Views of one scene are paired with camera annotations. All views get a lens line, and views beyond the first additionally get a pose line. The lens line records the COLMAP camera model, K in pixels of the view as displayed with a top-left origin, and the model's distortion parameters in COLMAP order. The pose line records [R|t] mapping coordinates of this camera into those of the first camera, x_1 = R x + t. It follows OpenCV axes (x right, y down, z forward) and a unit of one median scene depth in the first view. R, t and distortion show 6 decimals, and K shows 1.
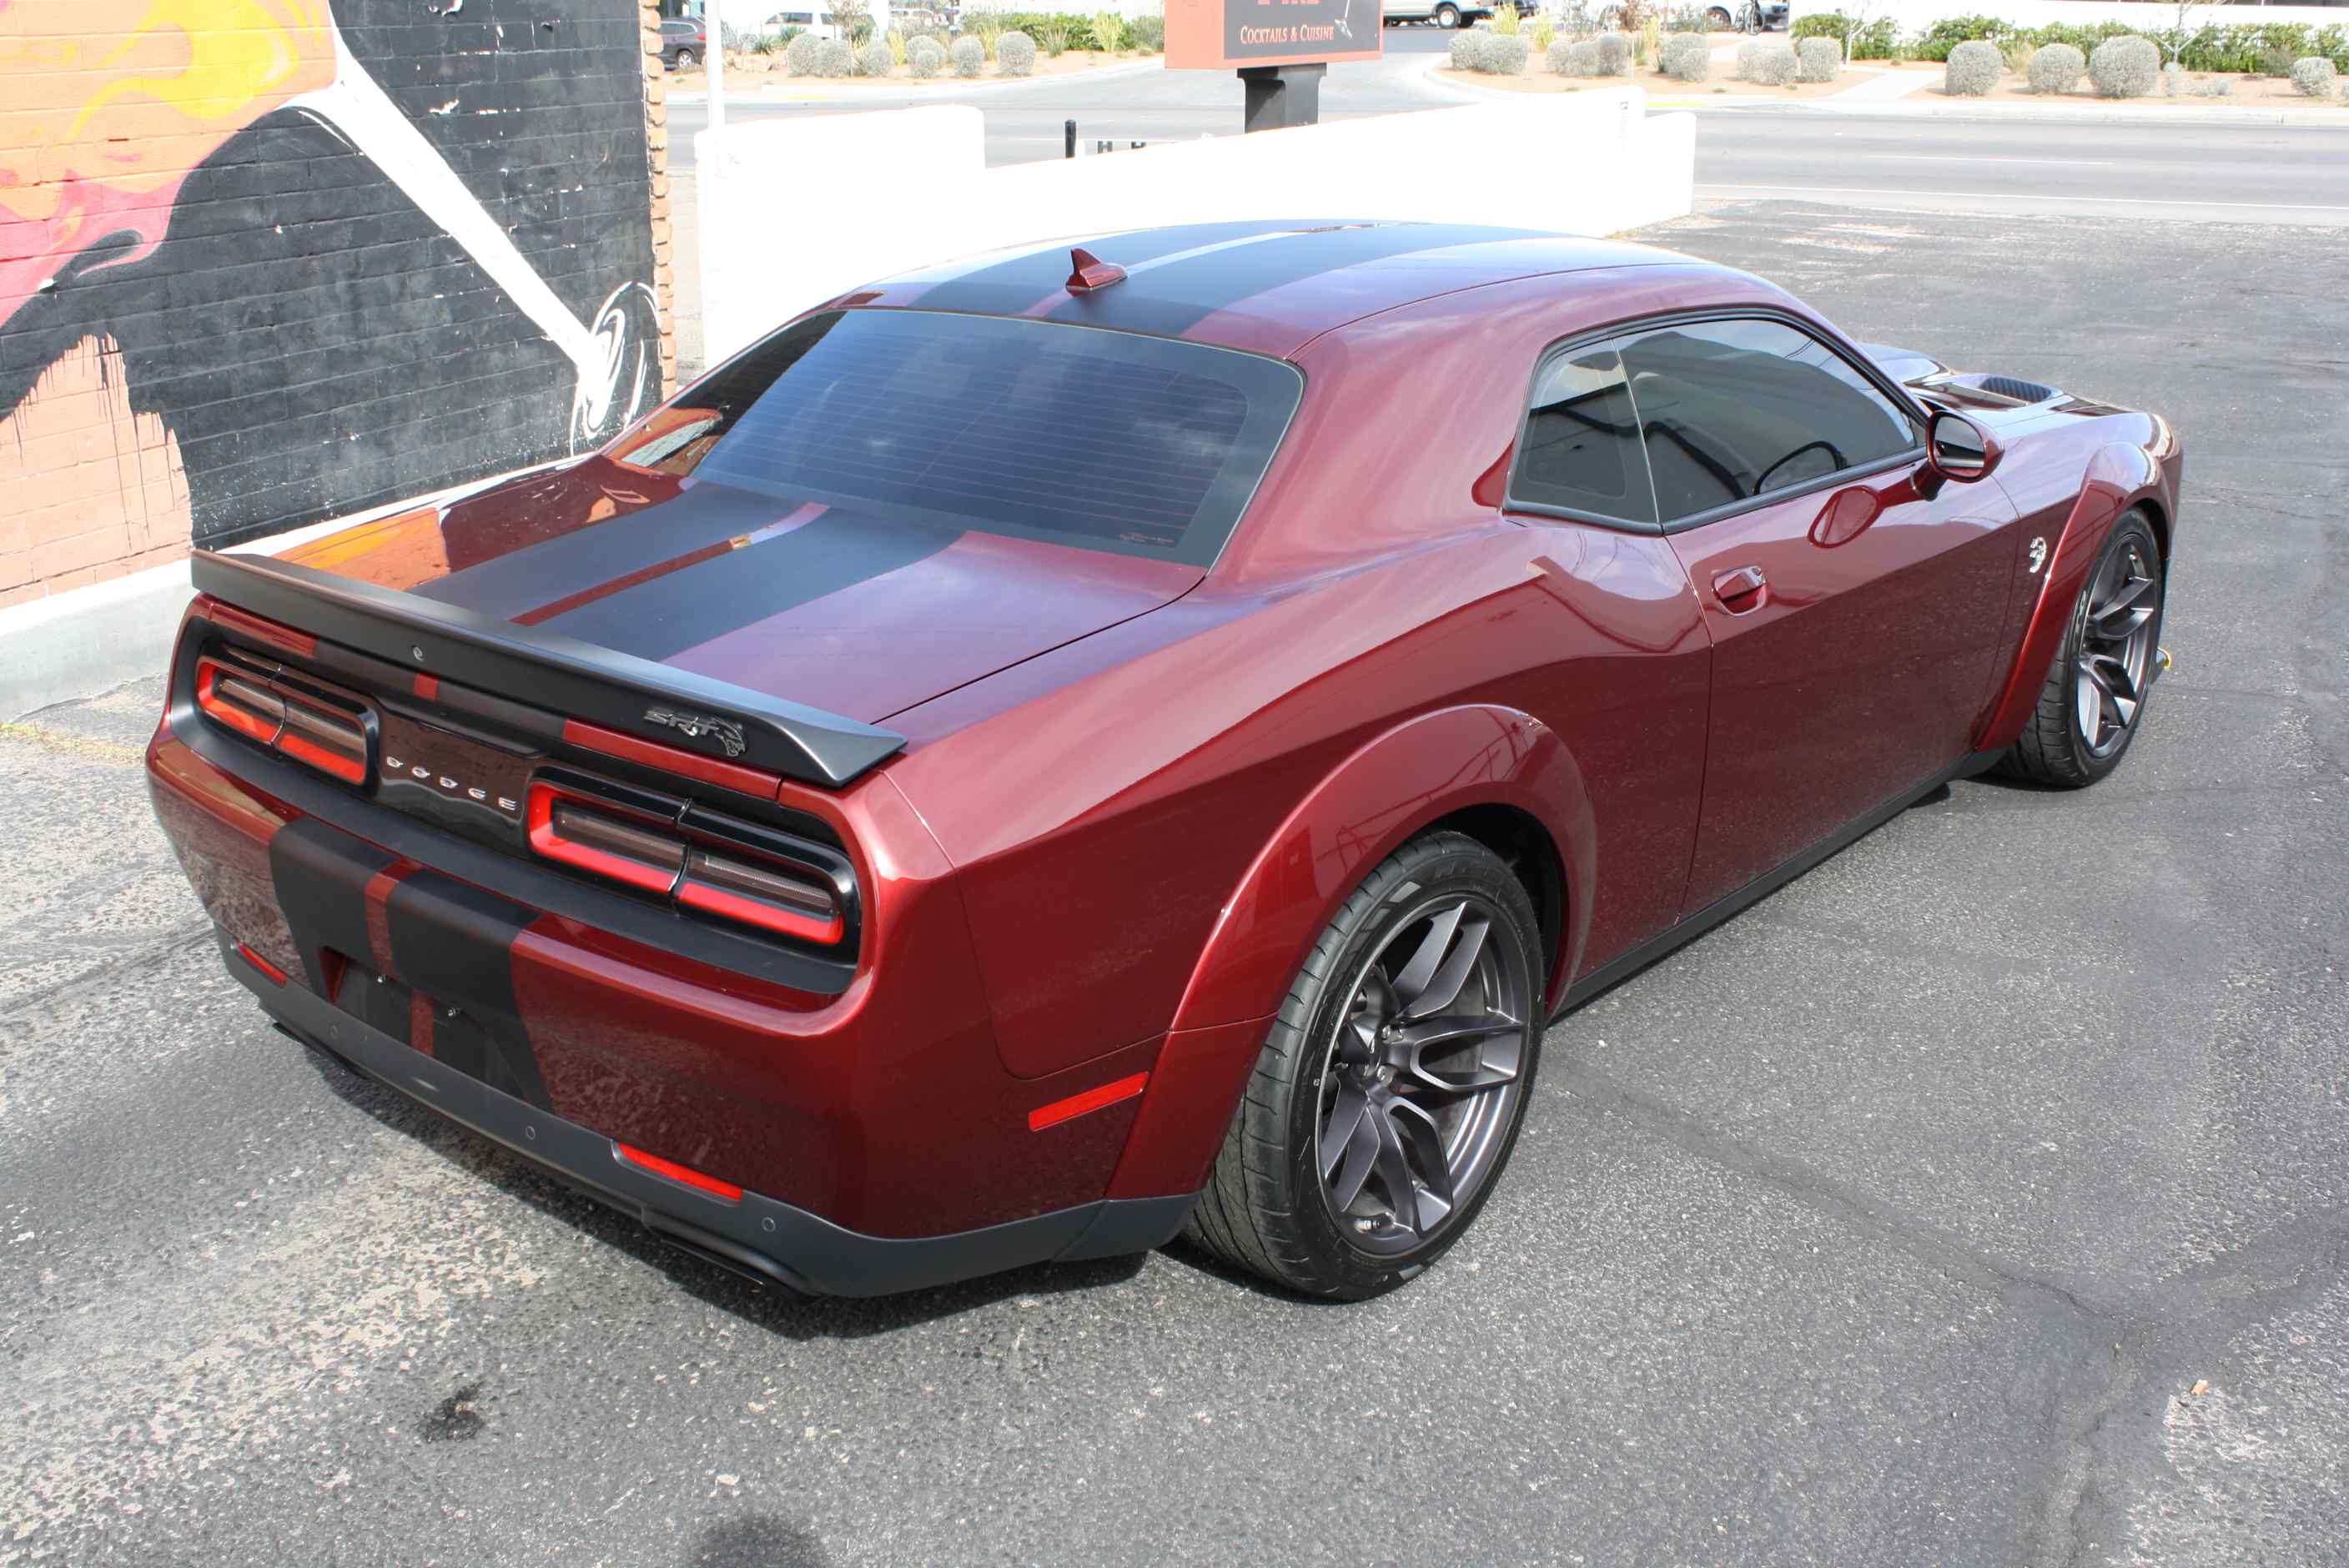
lens RADIAL K [[2327.5, 0, 1174.5], [0, 2327.5, 784.0], [0, 0, 1]] dist [-0.143398, 0.151368]
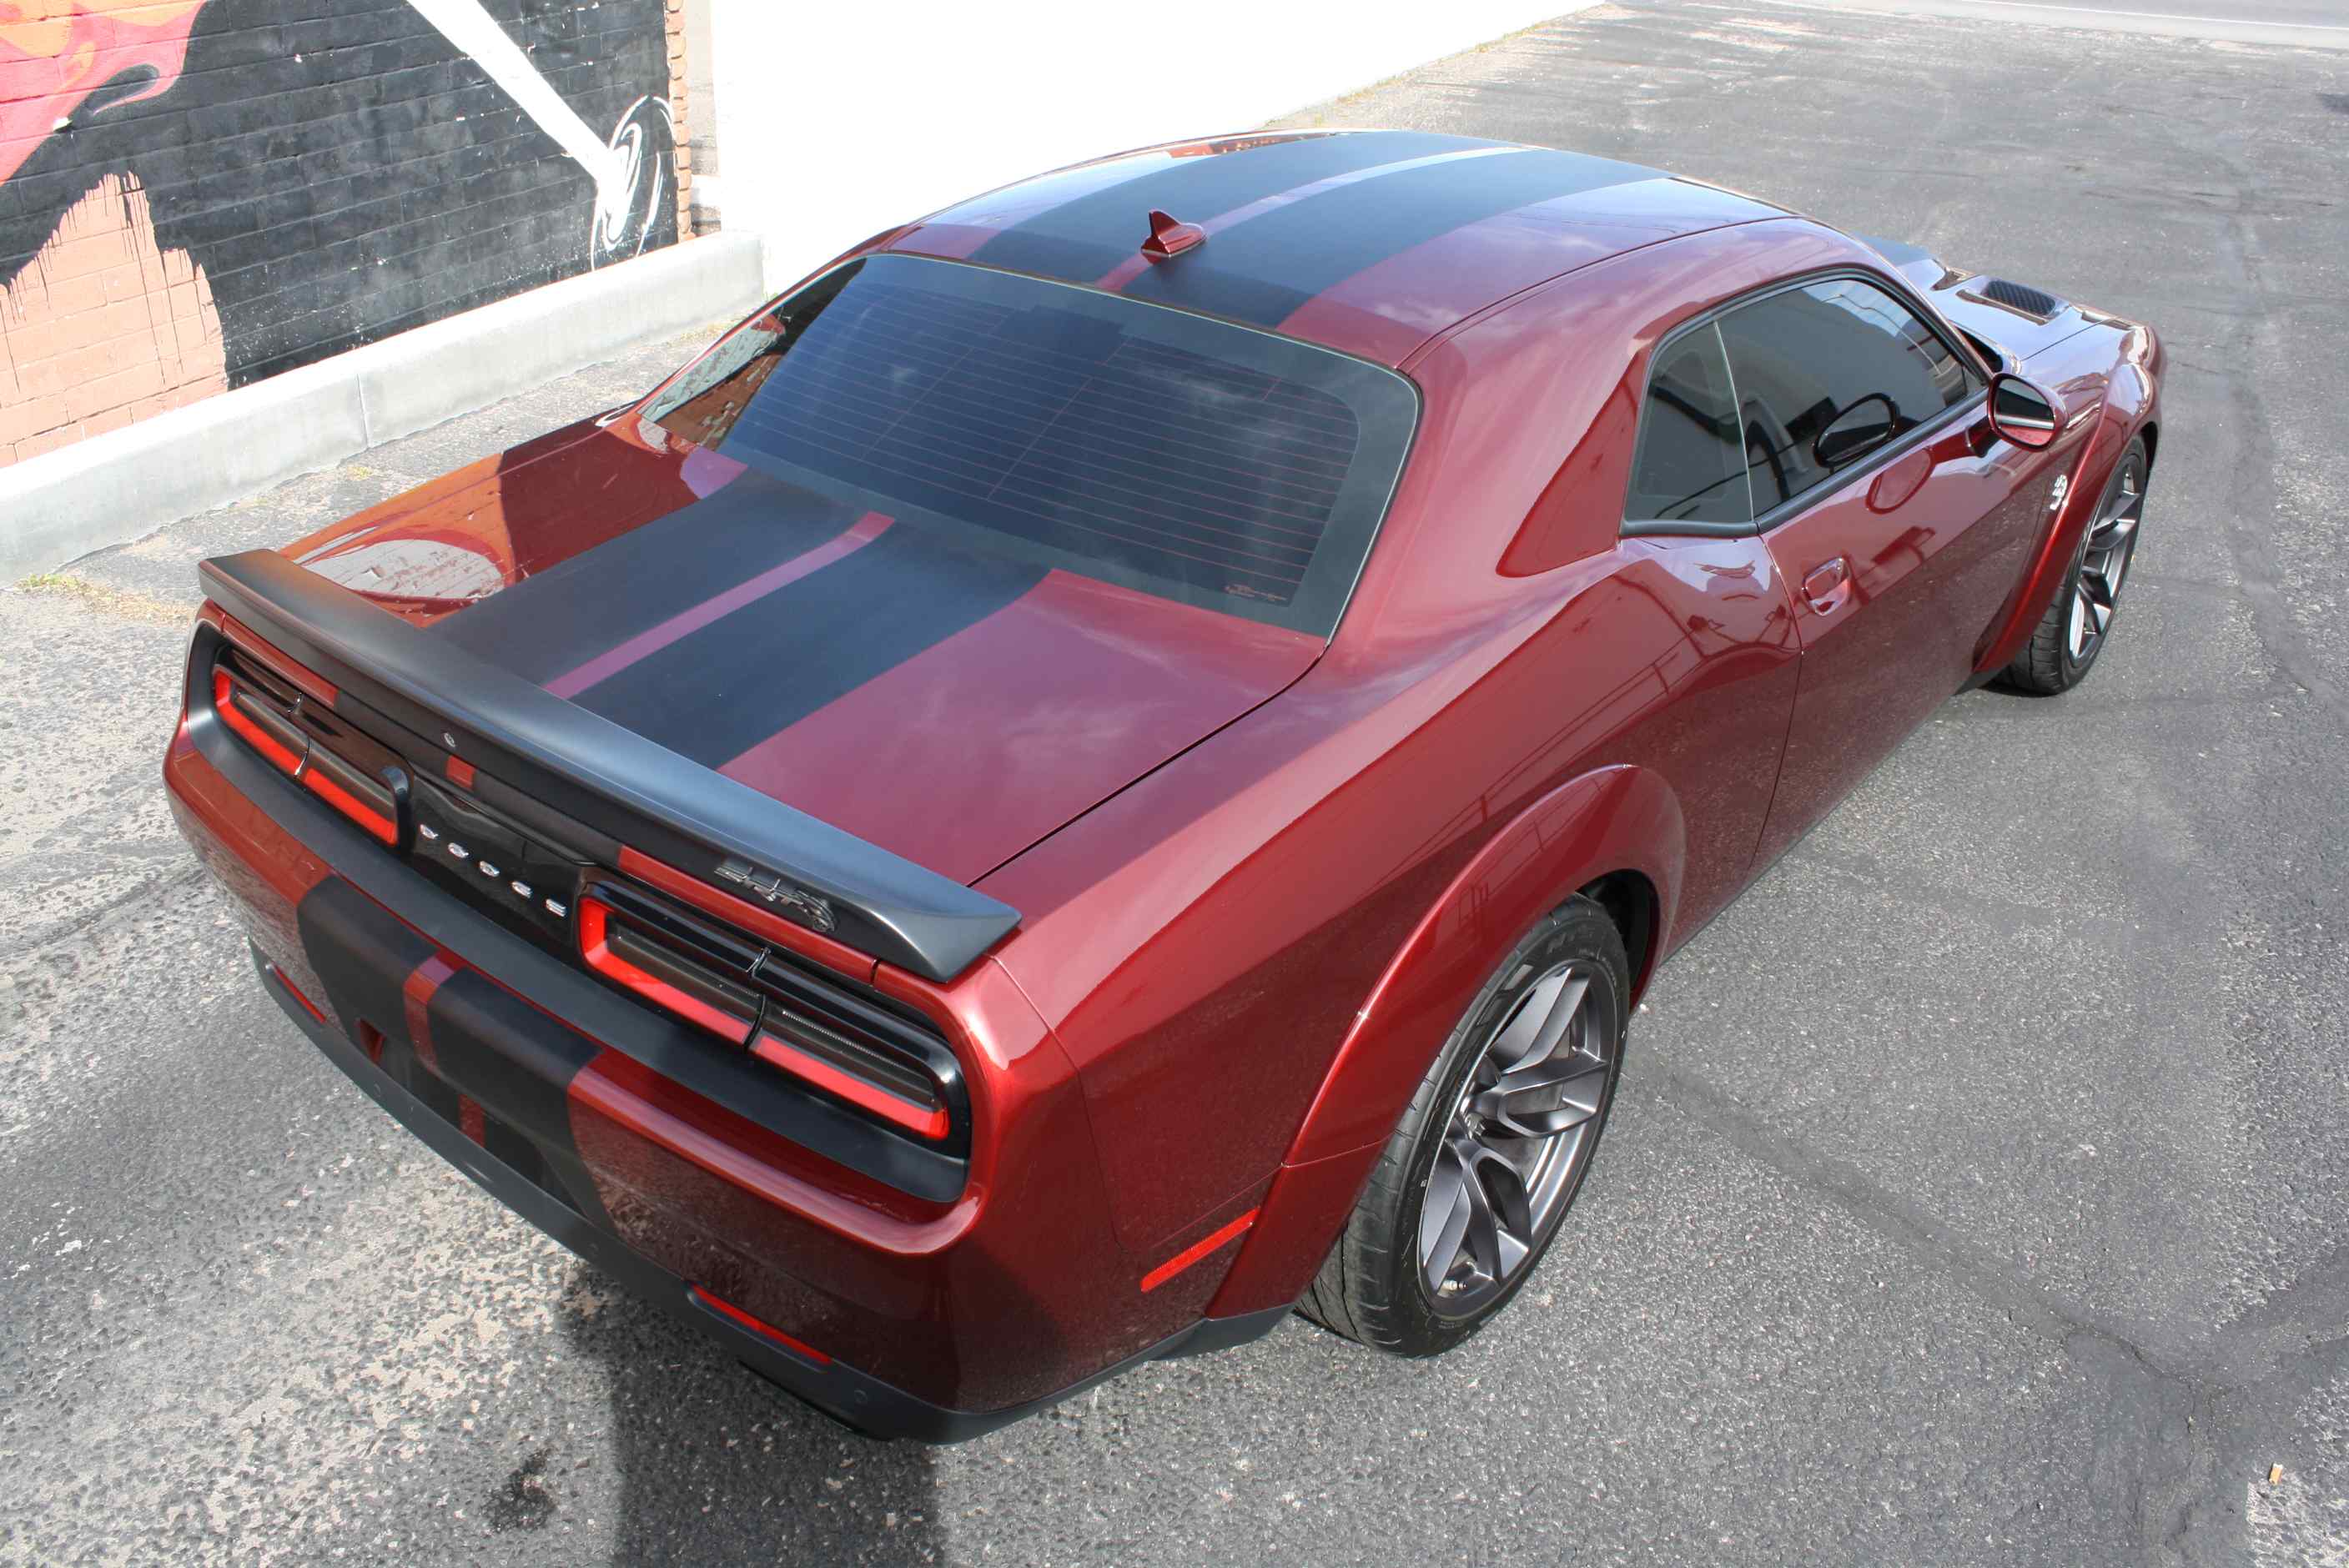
lens RADIAL K [[1977.0, 0, 1177.9], [0, 1977.0, 784.2], [0, 0, 1]] dist [-0.170549, 0.147202]
pose [[0.999128, 0.014579, 0.039132, -0.035171], [-0.020798, 0.986315, 0.163552, -0.077844], [-0.036212, -0.164223, 0.985758, 0.113817]]
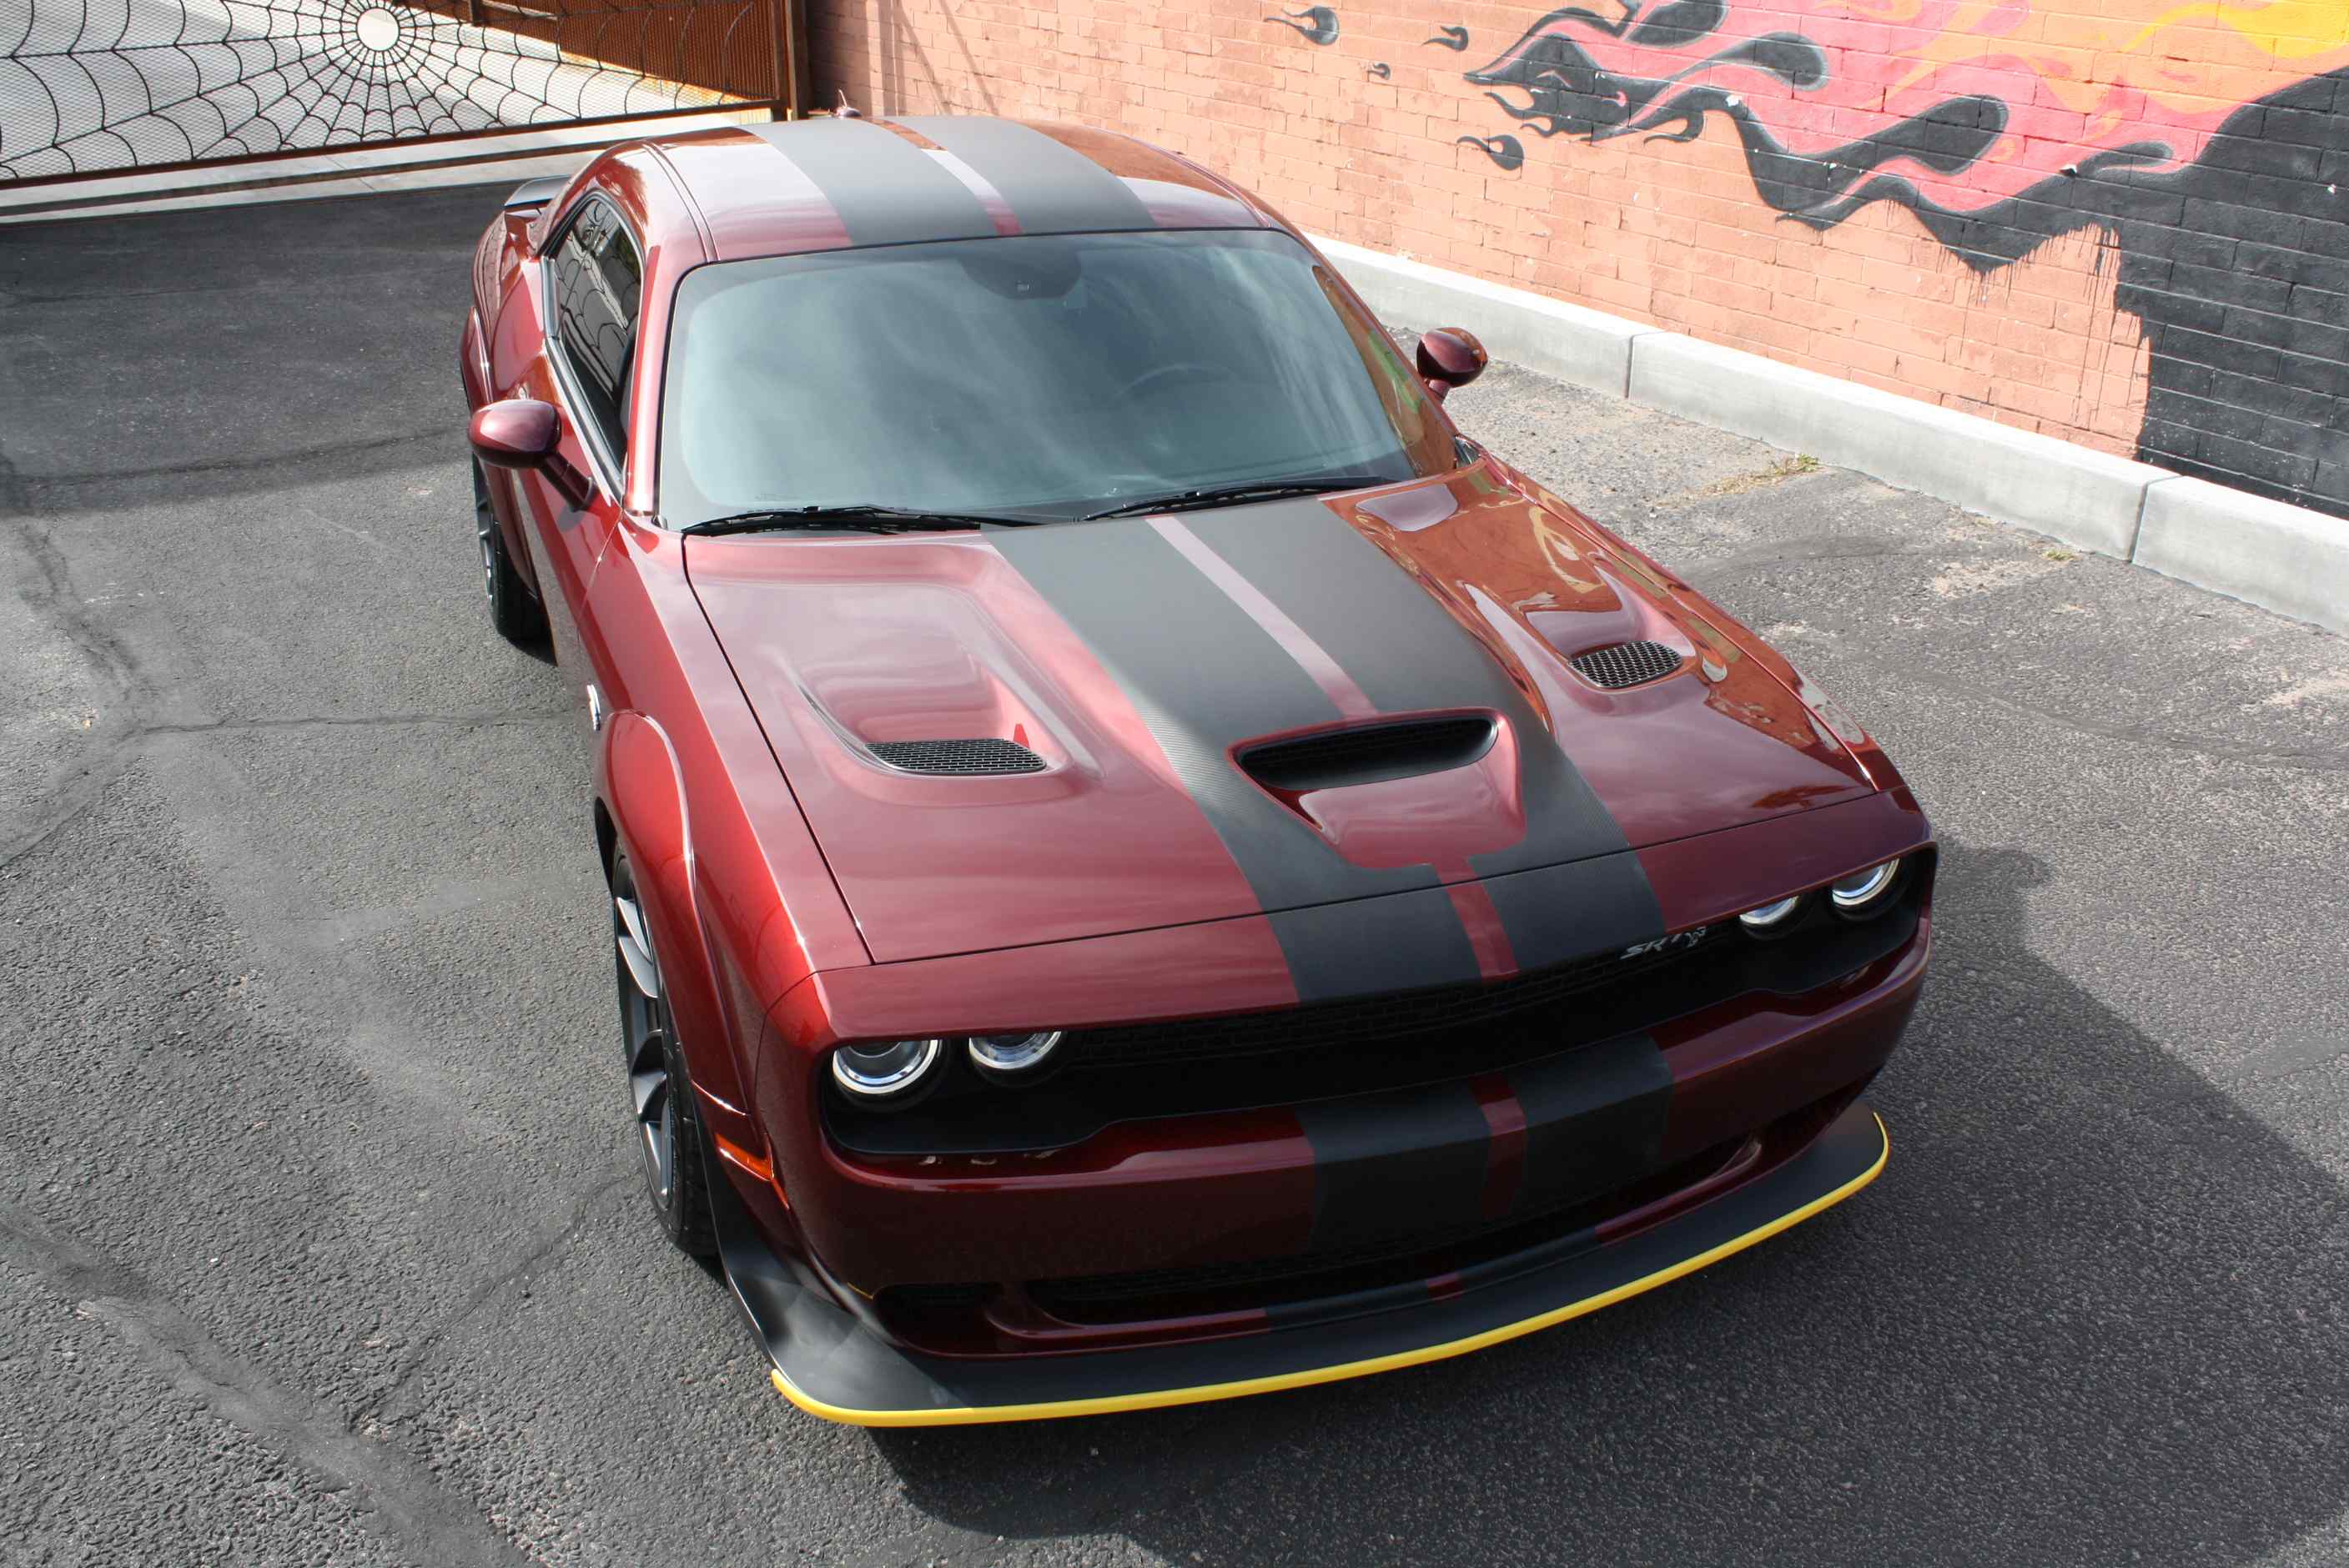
lens RADIAL K [[2170.1, 0, 1177.1], [0, 2170.1, 787.0], [0, 0, 1]] dist [-0.152964, 0.142321]
pose [[-0.475997, 0.369121, -0.798234, 0.663329], [-0.294141, 0.788562, 0.540048, -0.404759], [0.828799, 0.491854, -0.266779, 1.032860]]
